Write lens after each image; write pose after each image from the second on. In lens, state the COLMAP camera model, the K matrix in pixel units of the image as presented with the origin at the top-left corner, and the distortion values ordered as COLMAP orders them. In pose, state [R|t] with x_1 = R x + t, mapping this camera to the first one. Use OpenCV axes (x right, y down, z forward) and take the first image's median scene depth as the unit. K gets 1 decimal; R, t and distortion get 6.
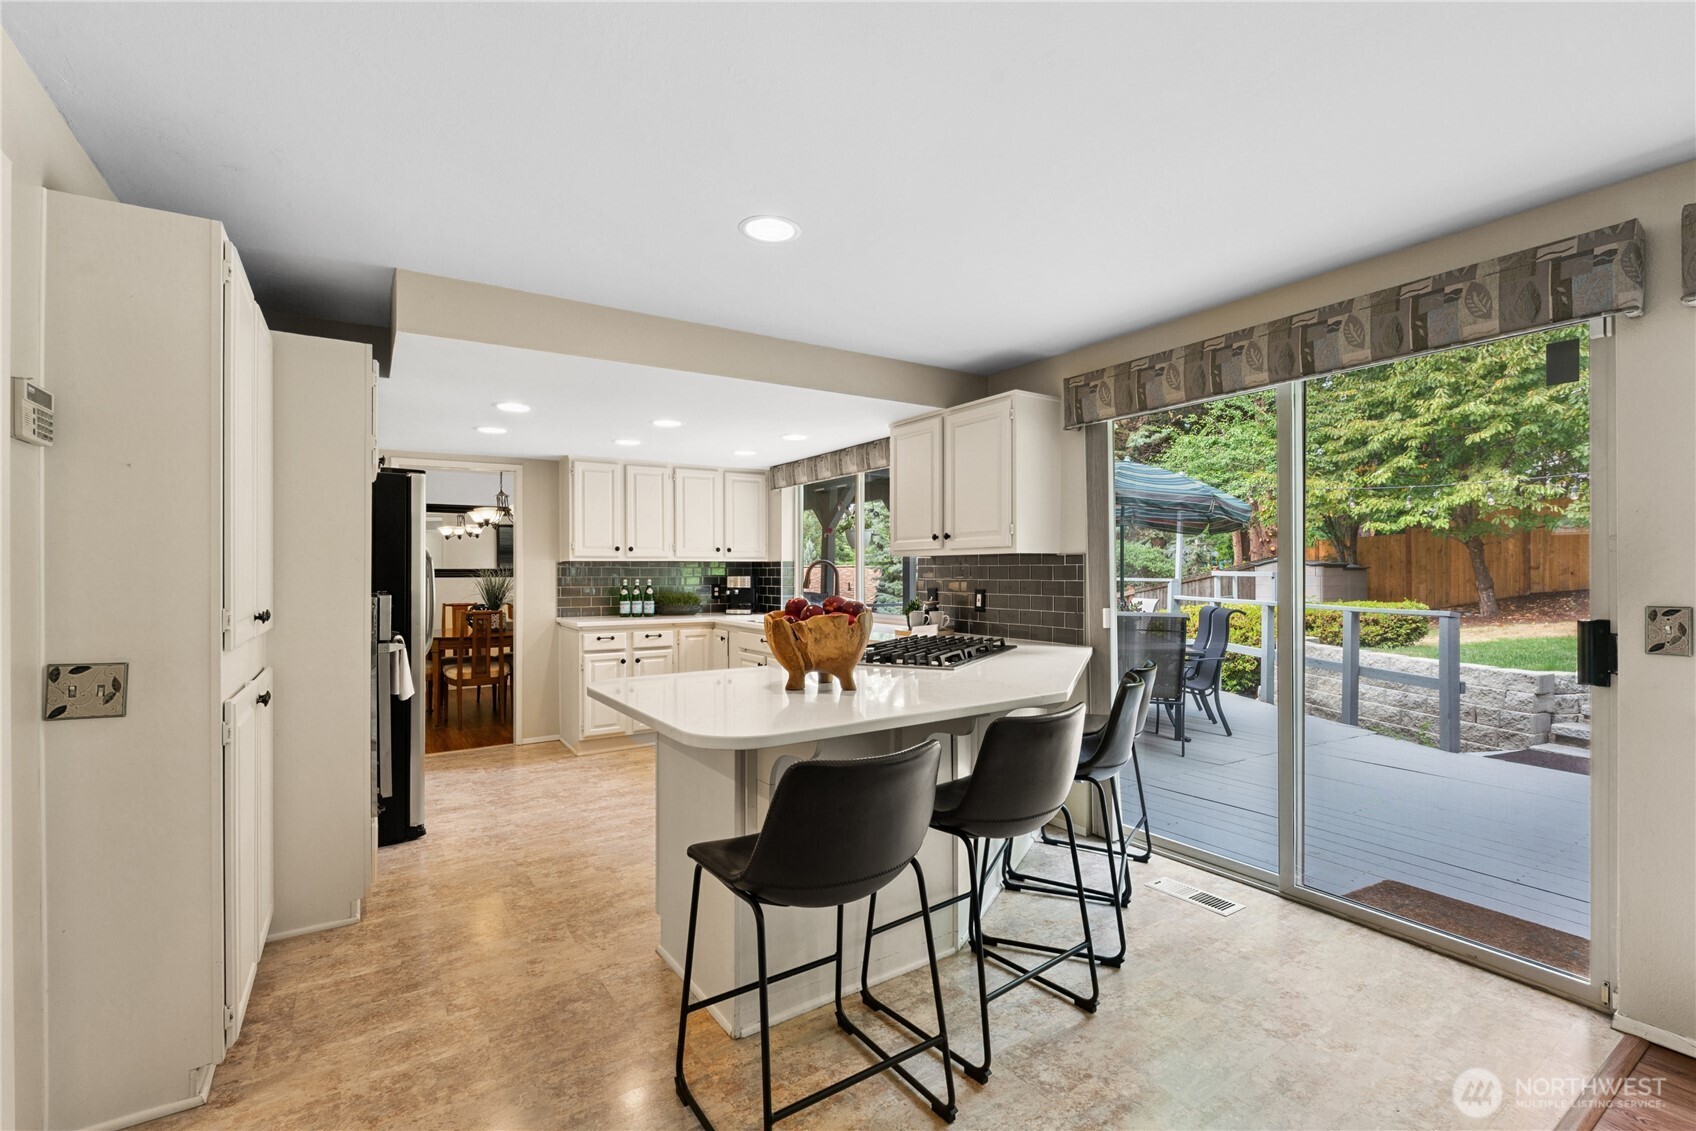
lens RADIAL K [[744.3, 0, 845.0], [0, 744.3, 568.4], [0, 0, 1]] dist [-0.015094, 0.002056]
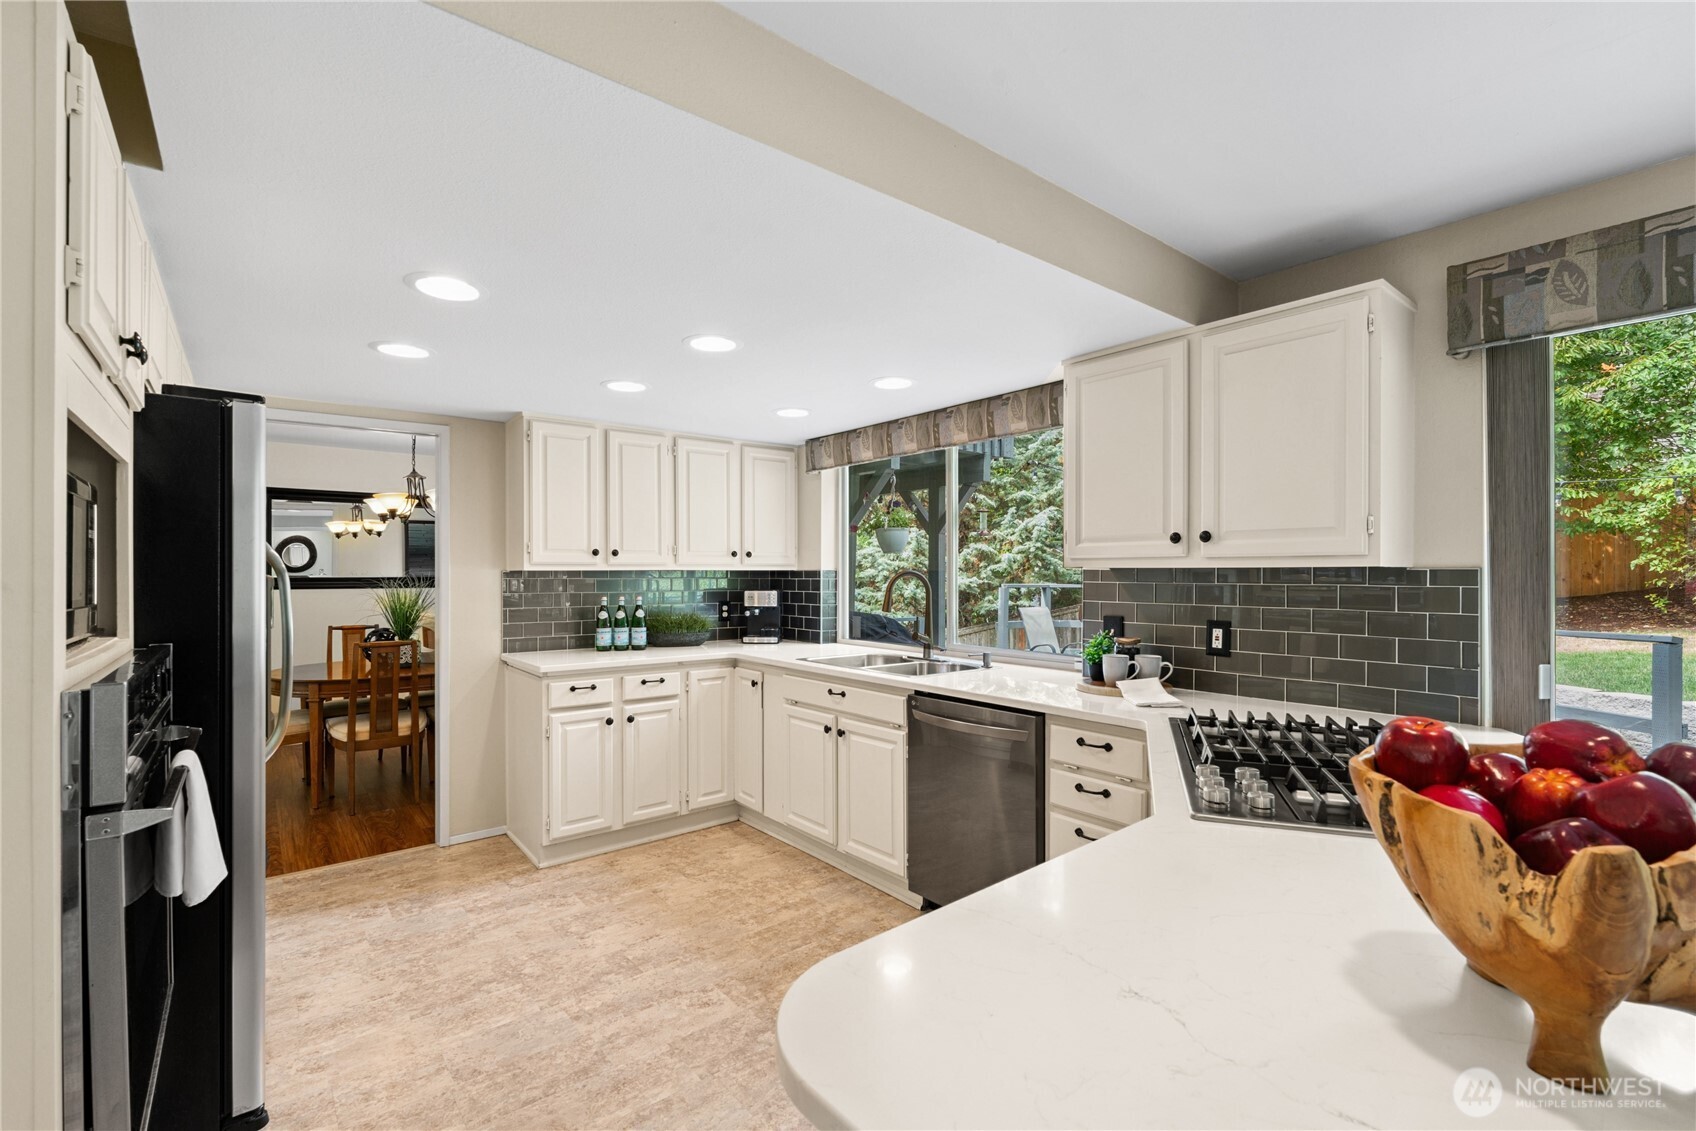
lens RADIAL K [[744.3, 0, 851.2], [0, 744.3, 574.2], [0, 0, 1]] dist [-0.015094, 0.002056]
pose [[0.994383, 0.002239, 0.105820, -0.138213], [-0.002718, 0.999987, 0.004385, -0.009646], [-0.105809, -0.004648, 0.994376, 0.283986]]
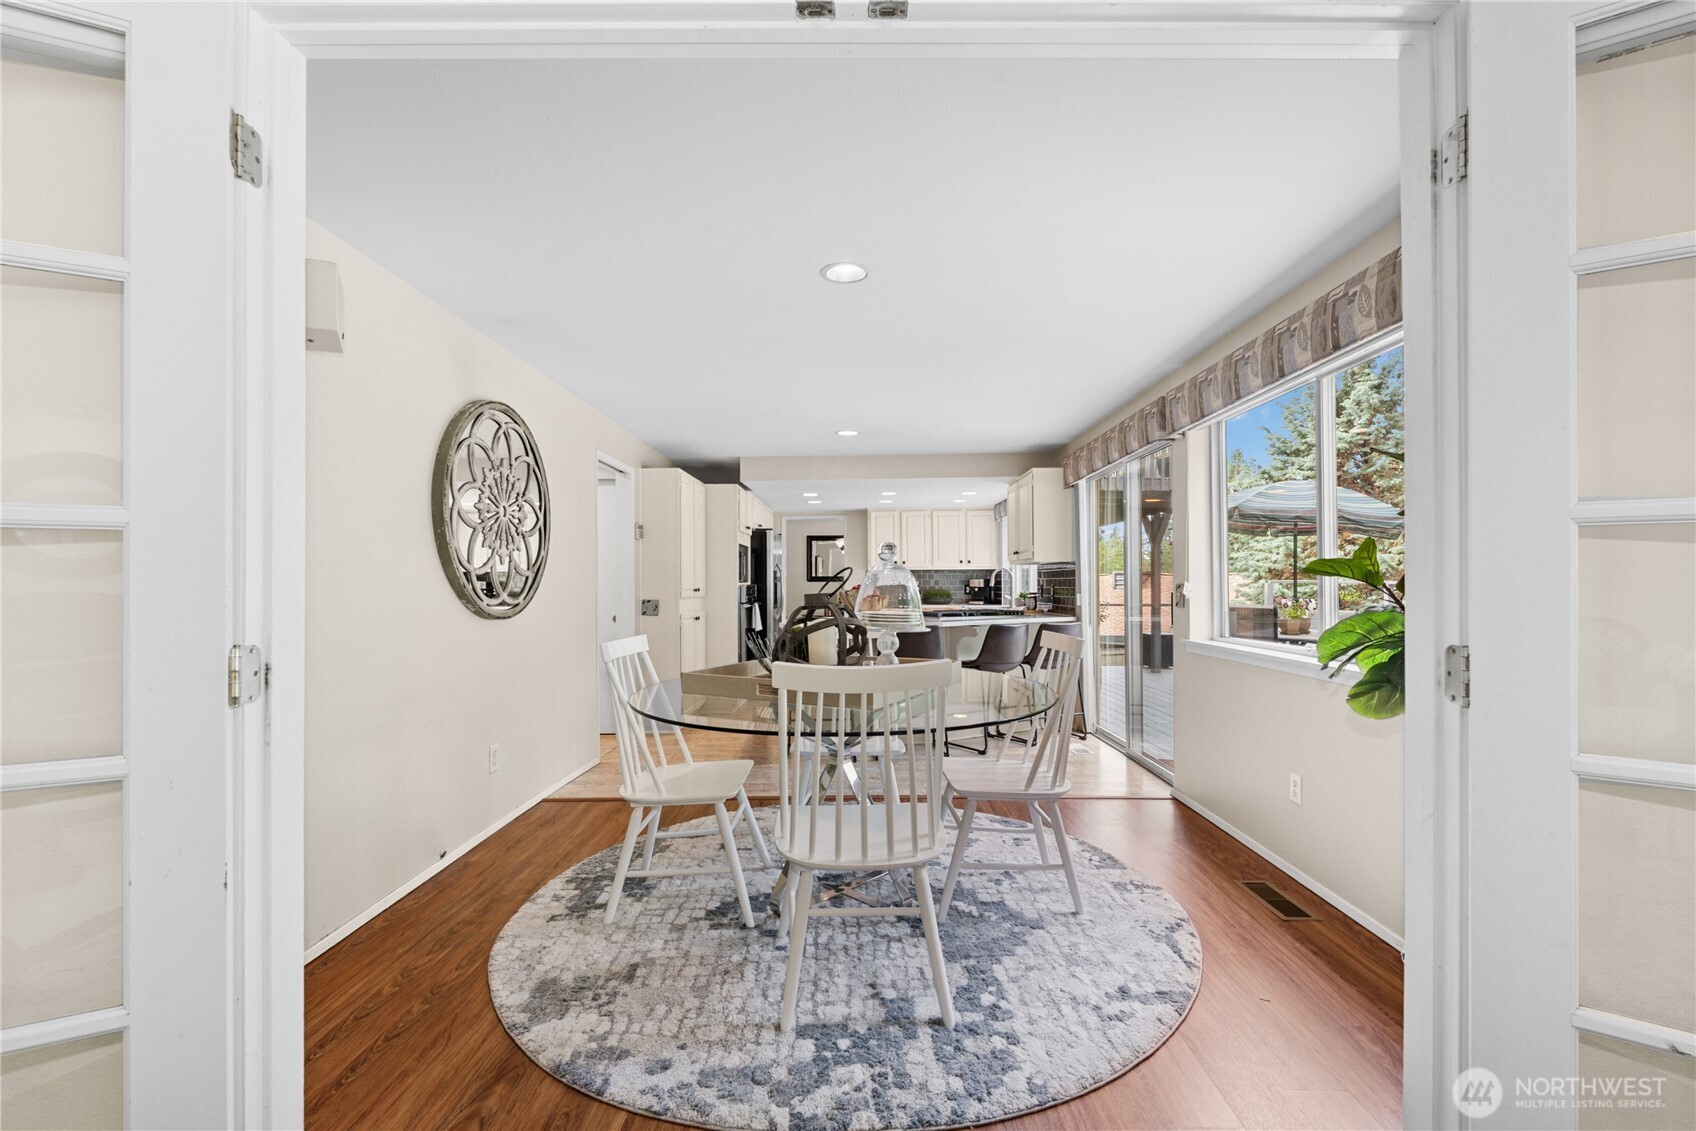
lens RADIAL K [[744.3, 0, 853.7], [0, 744.3, 571.6], [0, 0, 1]] dist [-0.015094, 0.002056]
pose [[0.835217, -0.007907, -0.549864, 0.501419], [0.005210, 0.999966, -0.006466, 0.003866], [0.549896, 0.002536, 0.835229, -0.414481]]
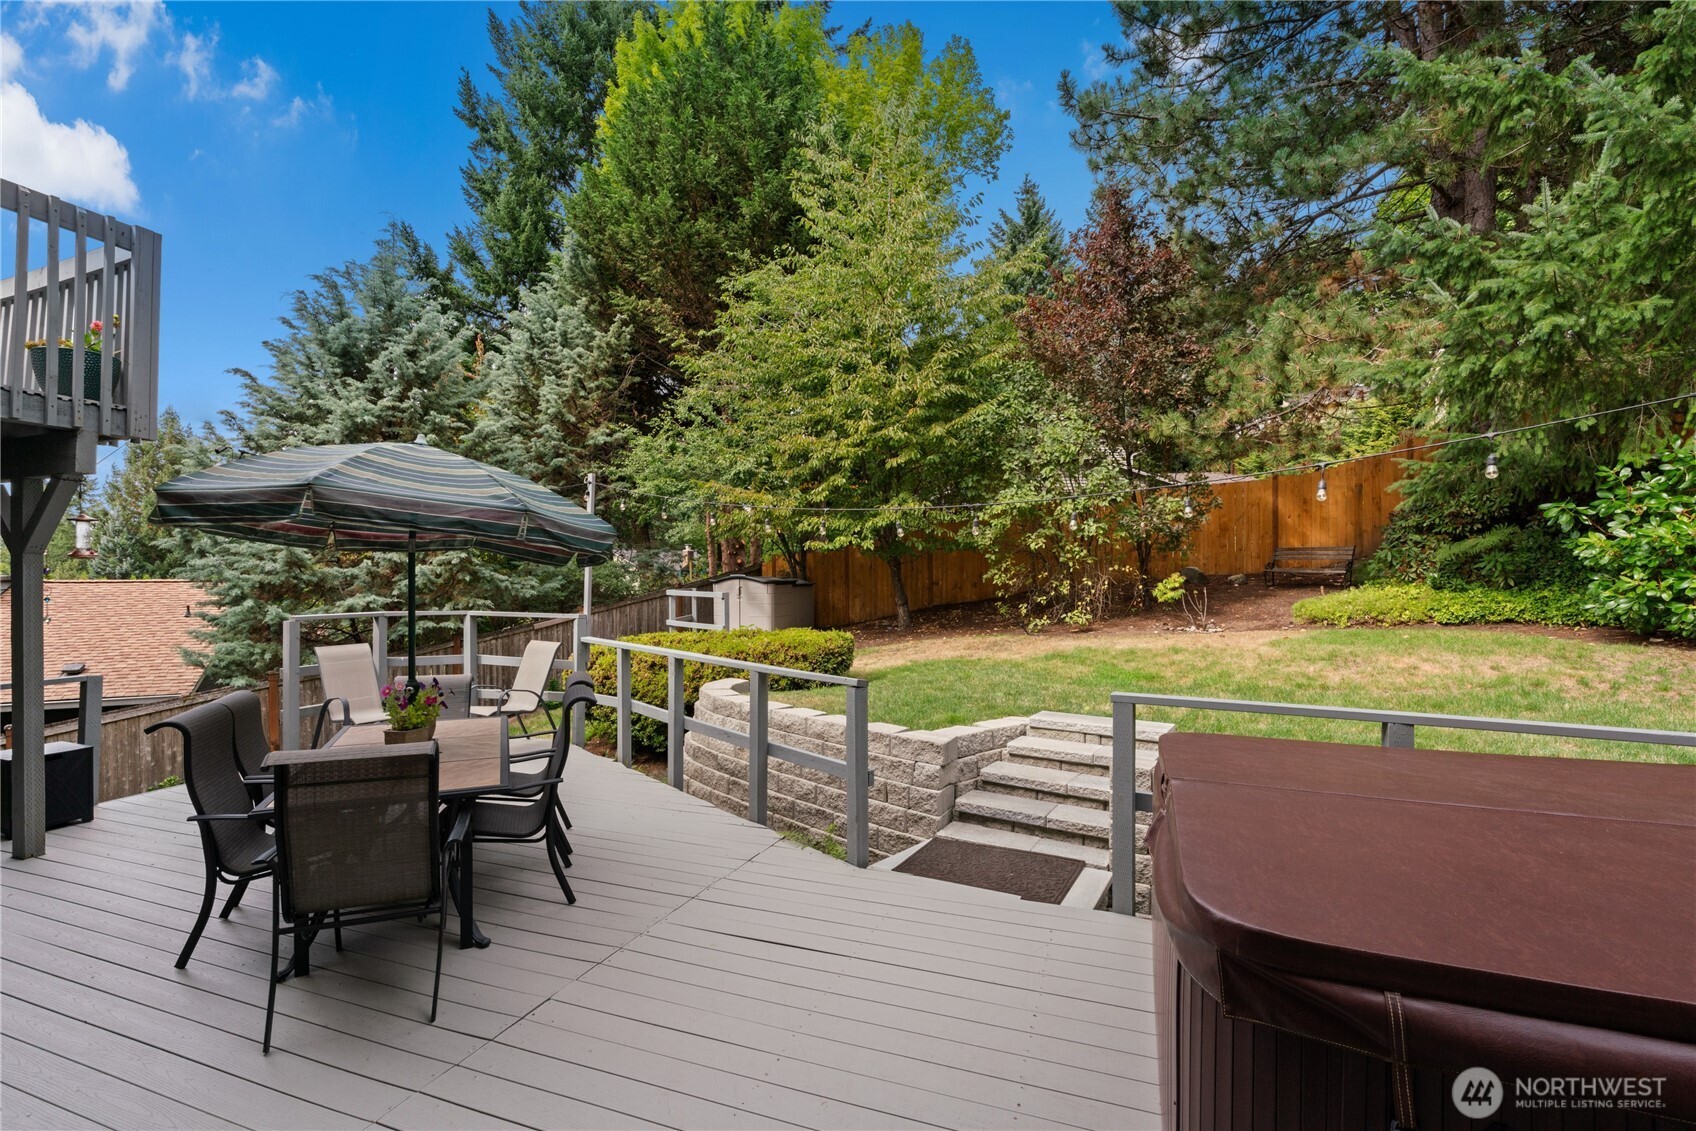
lens RADIAL K [[744.3, 0, 857.8], [0, 744.3, 578.2], [0, 0, 1]] dist [-0.015094, 0.002056]
pose [[0.794569, -0.004953, 0.607153, 0.344277], [-0.001795, 0.999943, 0.010508, -0.050695], [-0.607171, -0.009439, 0.794515, 0.380358]]
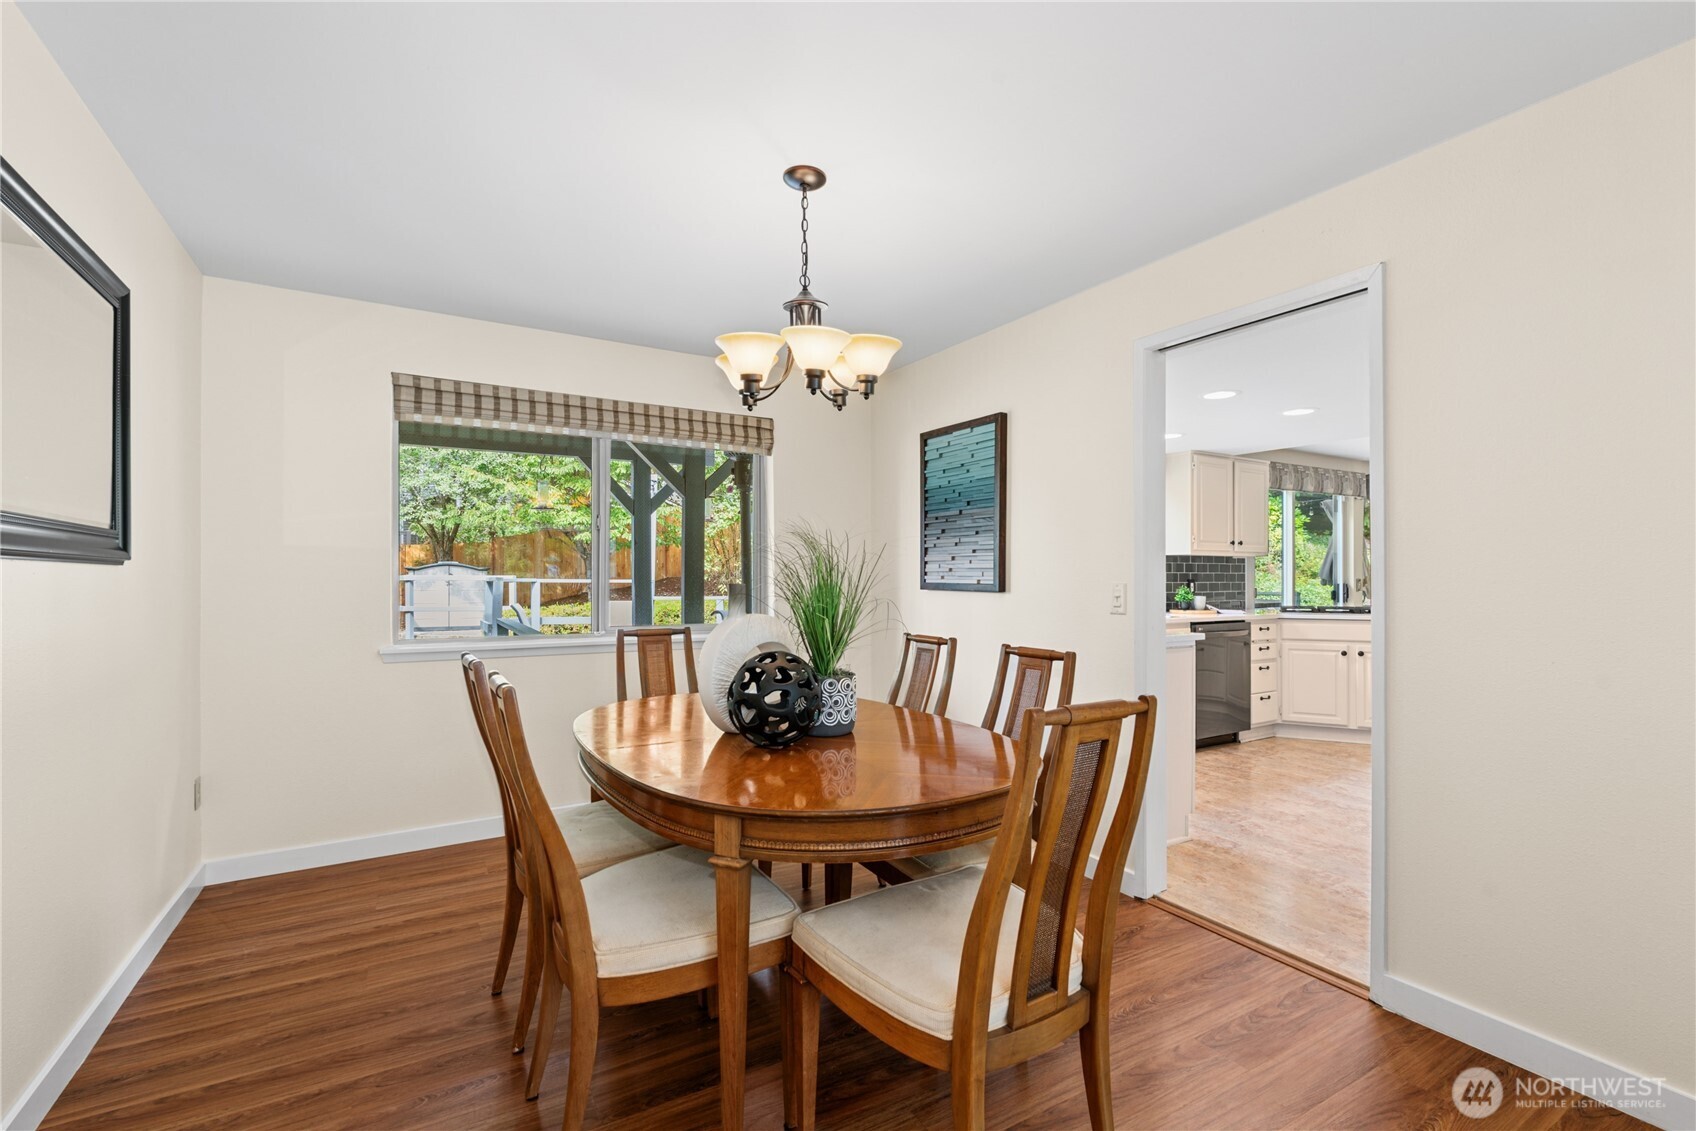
lens RADIAL K [[744.3, 0, 839.0], [0, 744.3, 576.5], [0, 0, 1]] dist [-0.015094, 0.002056]
pose [[0.054703, 0.002836, 0.998499, -0.911409], [-0.004624, 0.999986, -0.002587, 0.020462], [-0.998492, -0.004476, 0.054715, 1.126680]]
